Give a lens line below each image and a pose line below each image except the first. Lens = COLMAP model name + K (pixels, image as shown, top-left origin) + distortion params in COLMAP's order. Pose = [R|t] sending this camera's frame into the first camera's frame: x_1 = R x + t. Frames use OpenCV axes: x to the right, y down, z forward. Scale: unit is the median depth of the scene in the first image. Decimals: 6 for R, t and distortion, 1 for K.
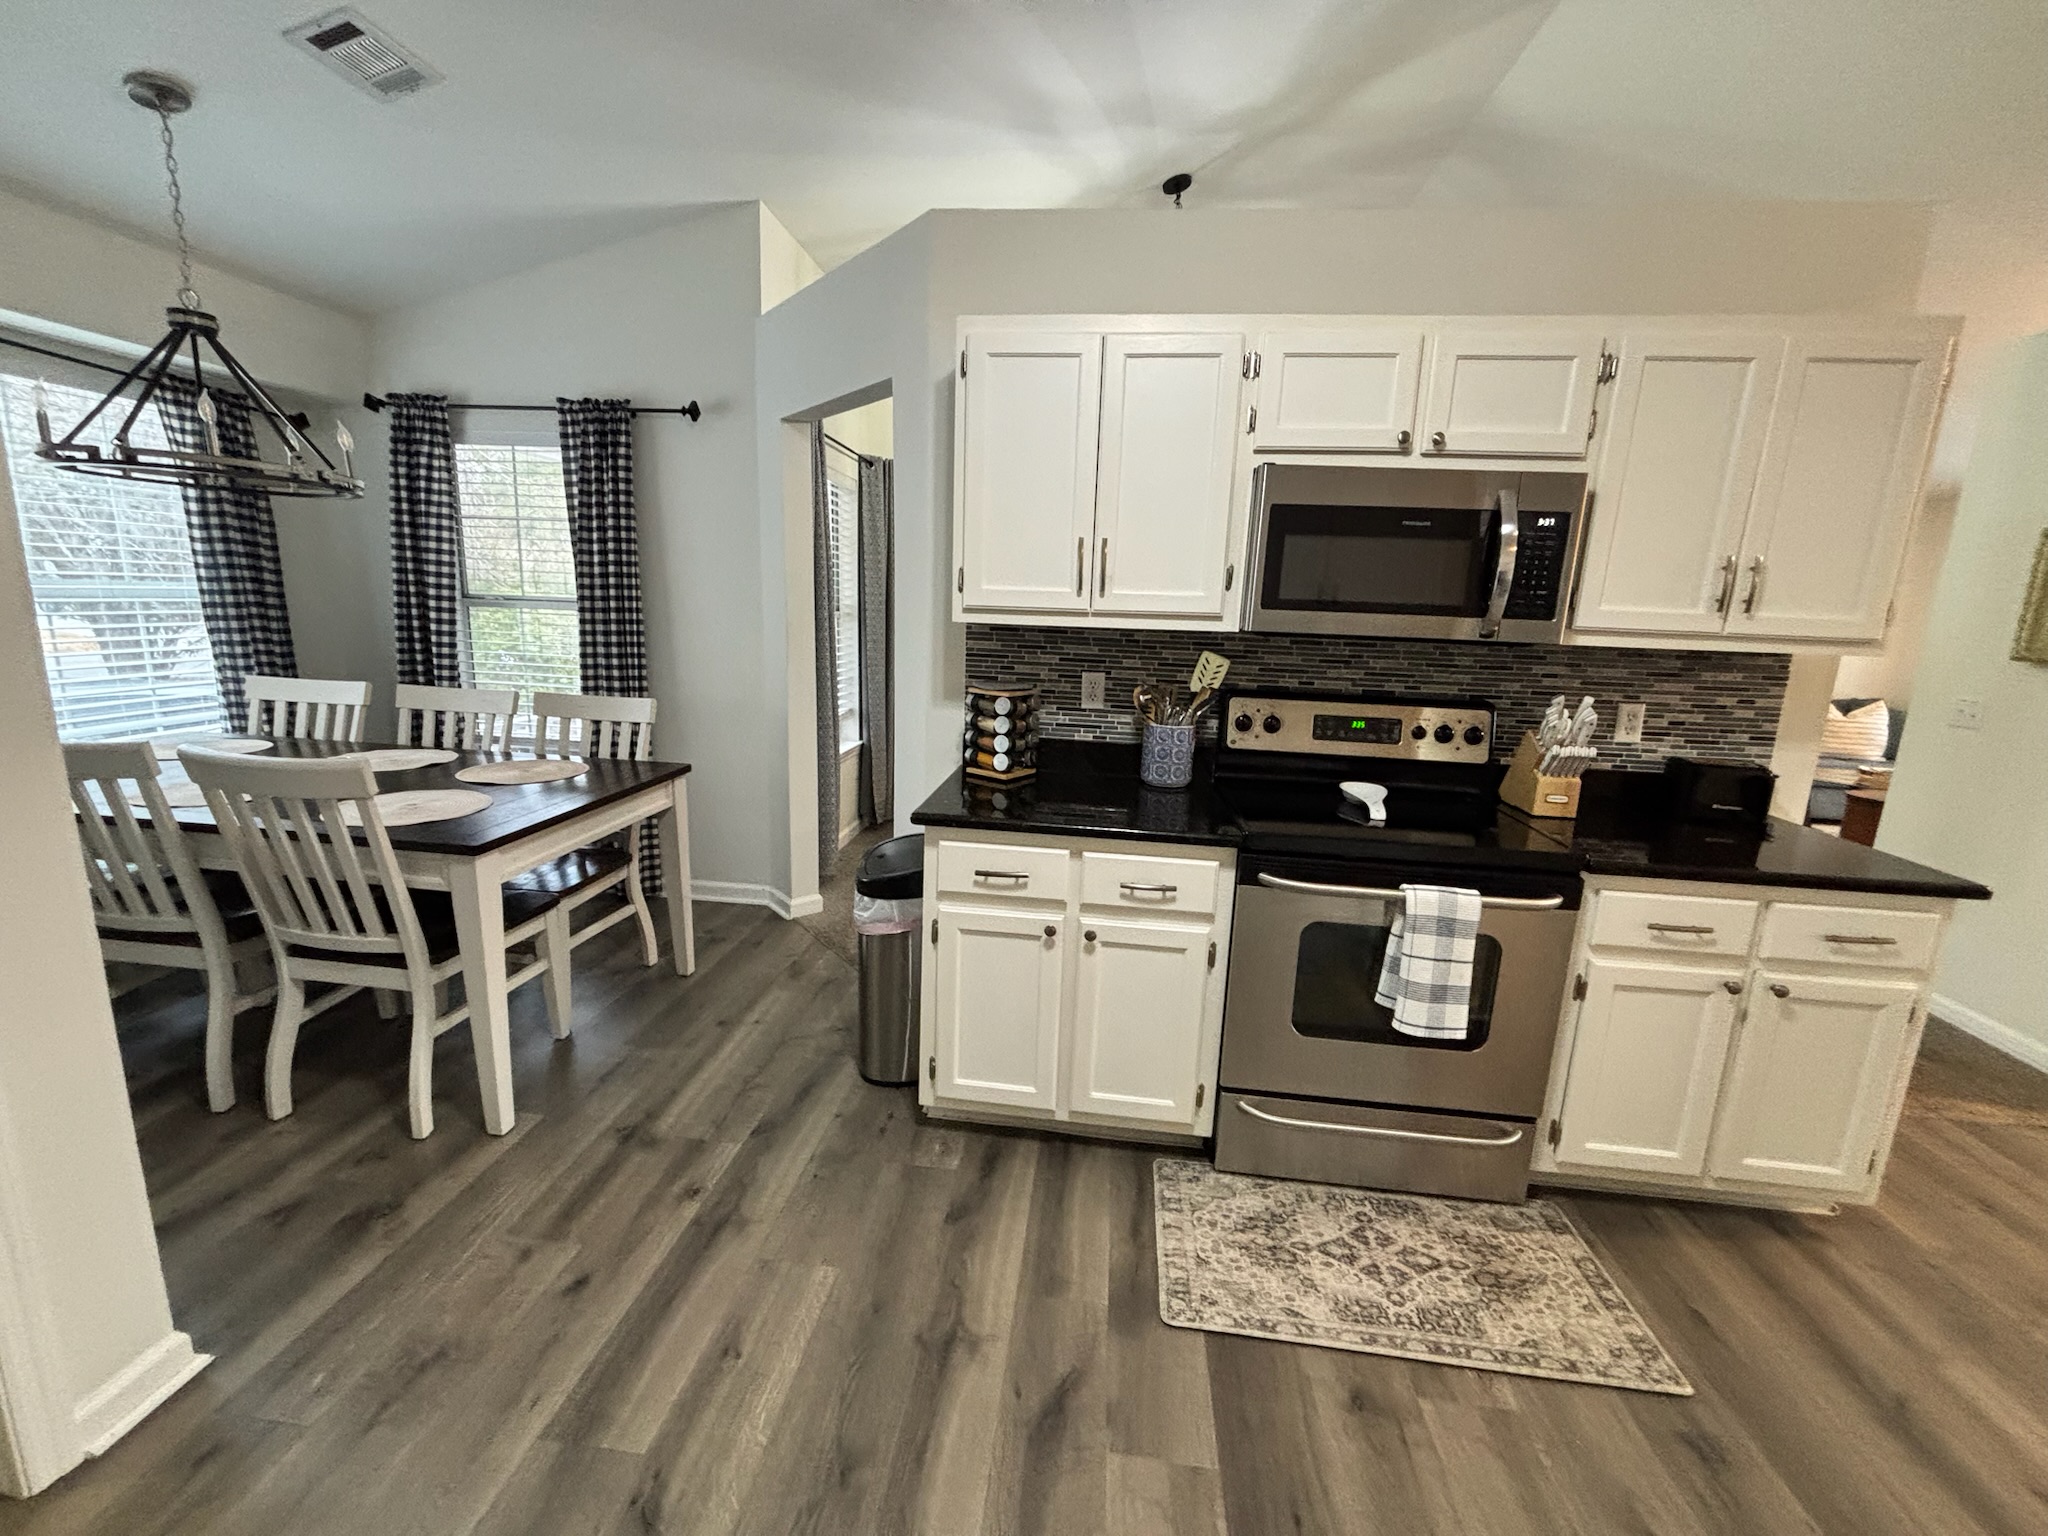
lens RADIAL K [[821.2, 0, 1033.5], [0, 821.2, 770.0], [0, 0, 1]] dist [0.000921, 0.000110]
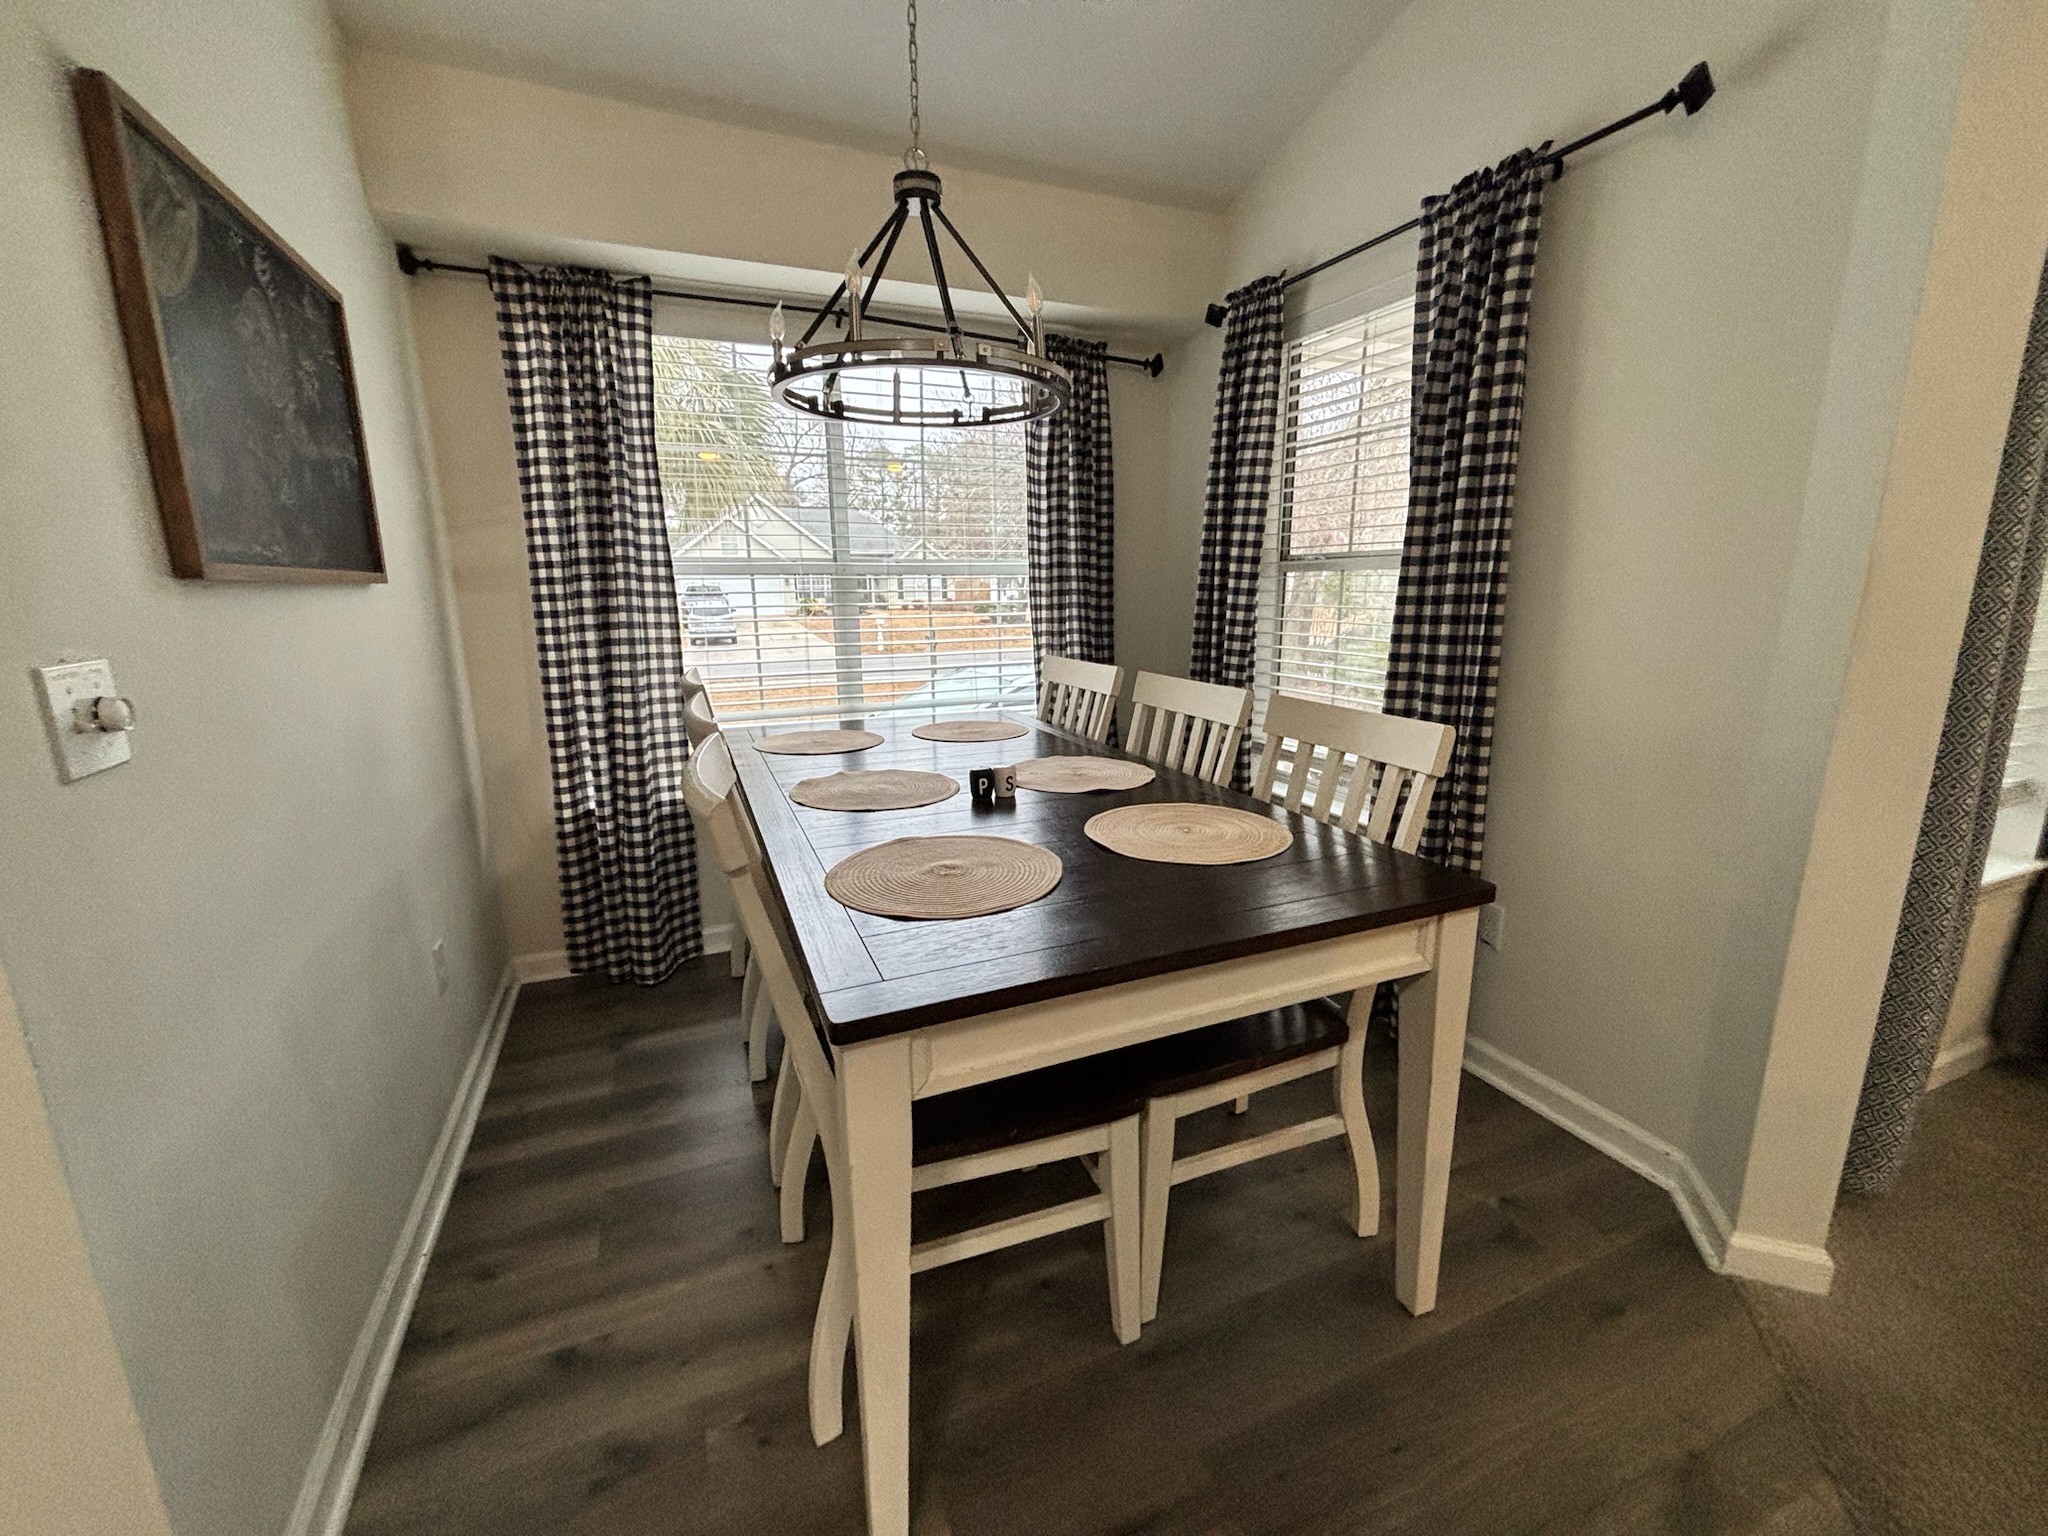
lens RADIAL K [[848.1, 0, 1000.2], [0, 848.1, 762.5], [0, 0, 1]] dist [-0.021924, 0.010754]
pose [[0.479448, 0.138587, -0.866558, -0.147268], [-0.153398, 0.985484, 0.072735, -0.053079], [0.864059, 0.098055, 0.493748, 0.476871]]
